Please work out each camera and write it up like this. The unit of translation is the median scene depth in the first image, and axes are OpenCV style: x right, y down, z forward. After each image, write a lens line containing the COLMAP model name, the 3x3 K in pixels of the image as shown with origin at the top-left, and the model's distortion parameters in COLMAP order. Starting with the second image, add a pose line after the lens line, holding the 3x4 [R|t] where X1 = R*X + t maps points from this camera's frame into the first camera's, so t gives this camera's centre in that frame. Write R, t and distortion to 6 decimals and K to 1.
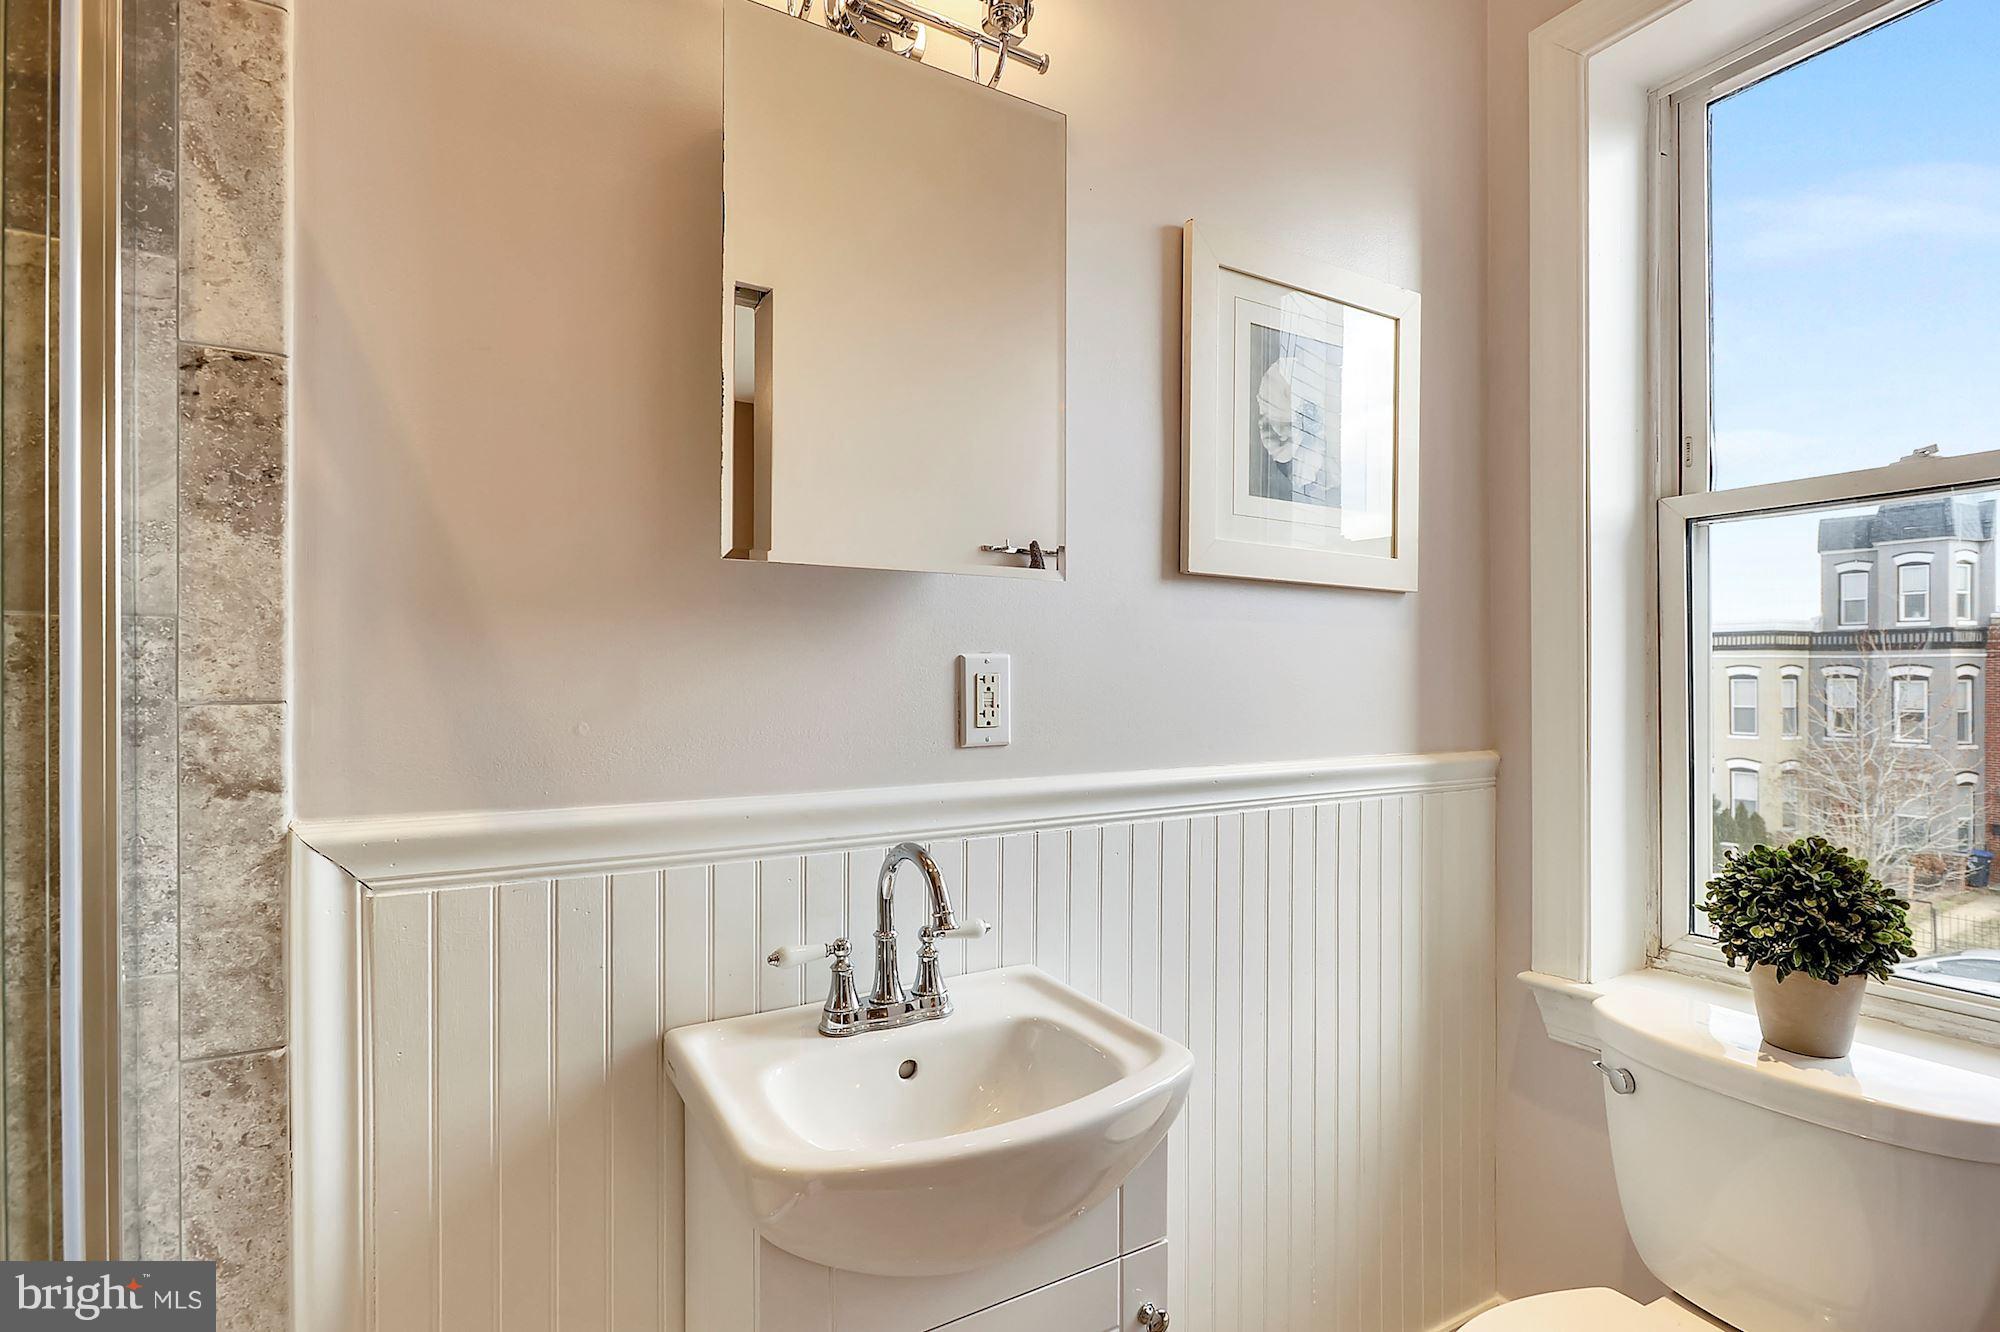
lens RADIAL K [[956.7, 0, 1001.9], [0, 956.7, 672.6], [0, 0, 1]] dist [-0.000085, 0.000454]
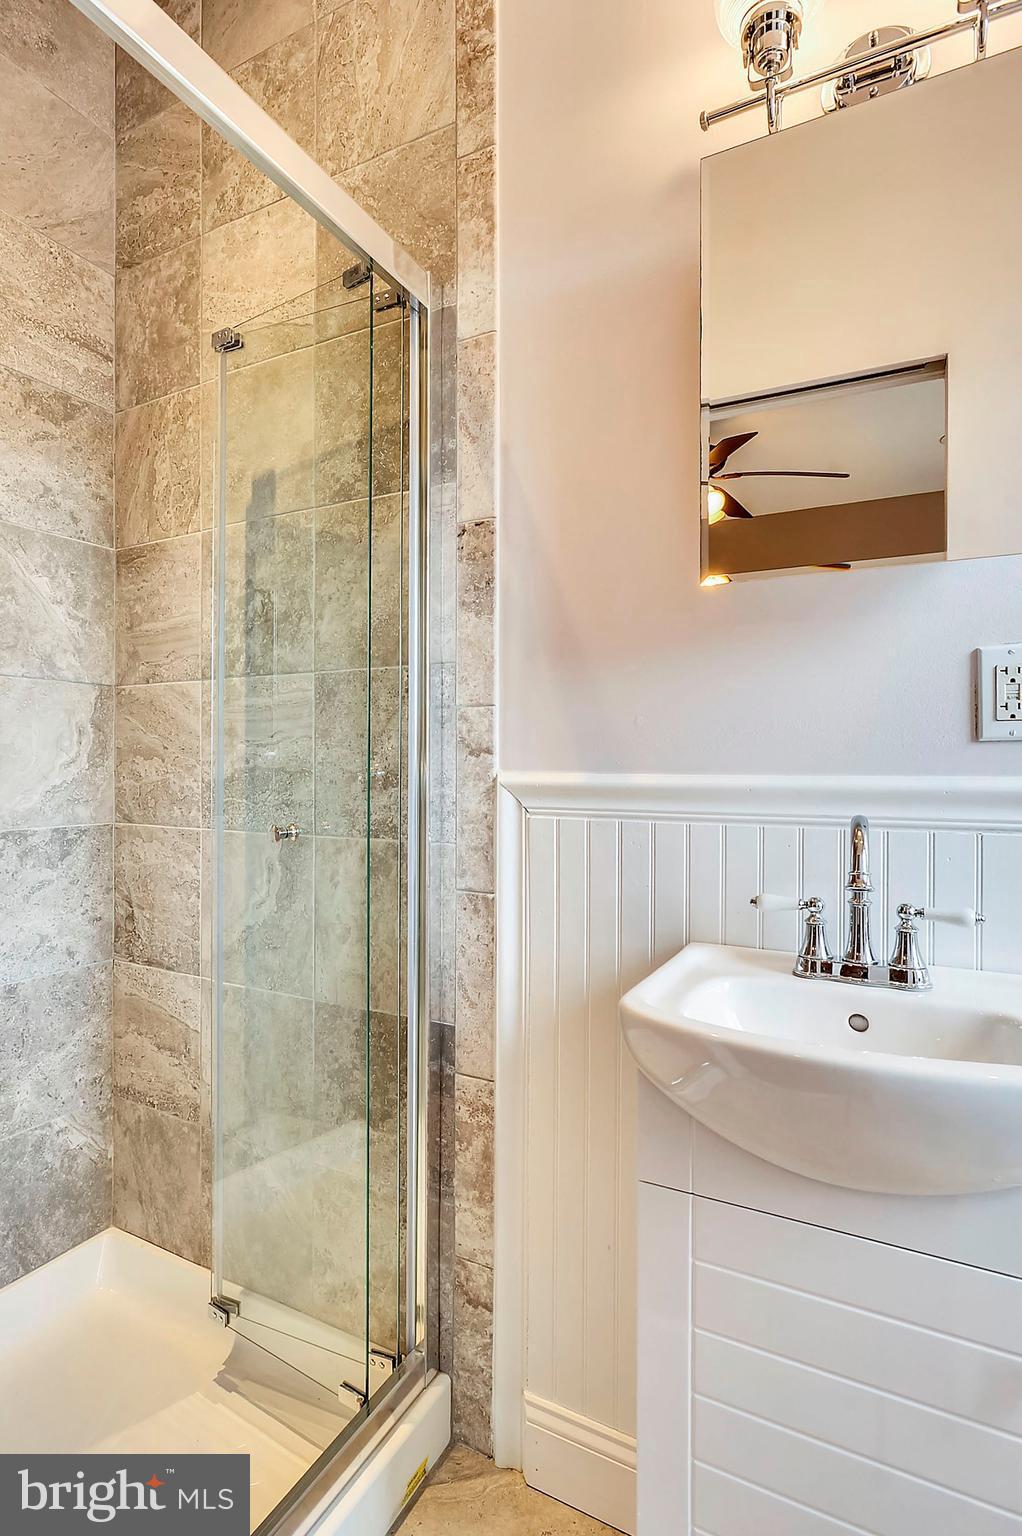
lens RADIAL K [[777.7, 0, 508.1], [0, 777.7, 755.3], [0, 0, 1]] dist [-0.004222, 0.000525]
pose [[0.537294, -0.009272, -0.843344, 0.523944], [-0.002294, 0.999920, -0.012455, 0.145881], [0.843392, 0.008627, 0.537230, 0.222804]]
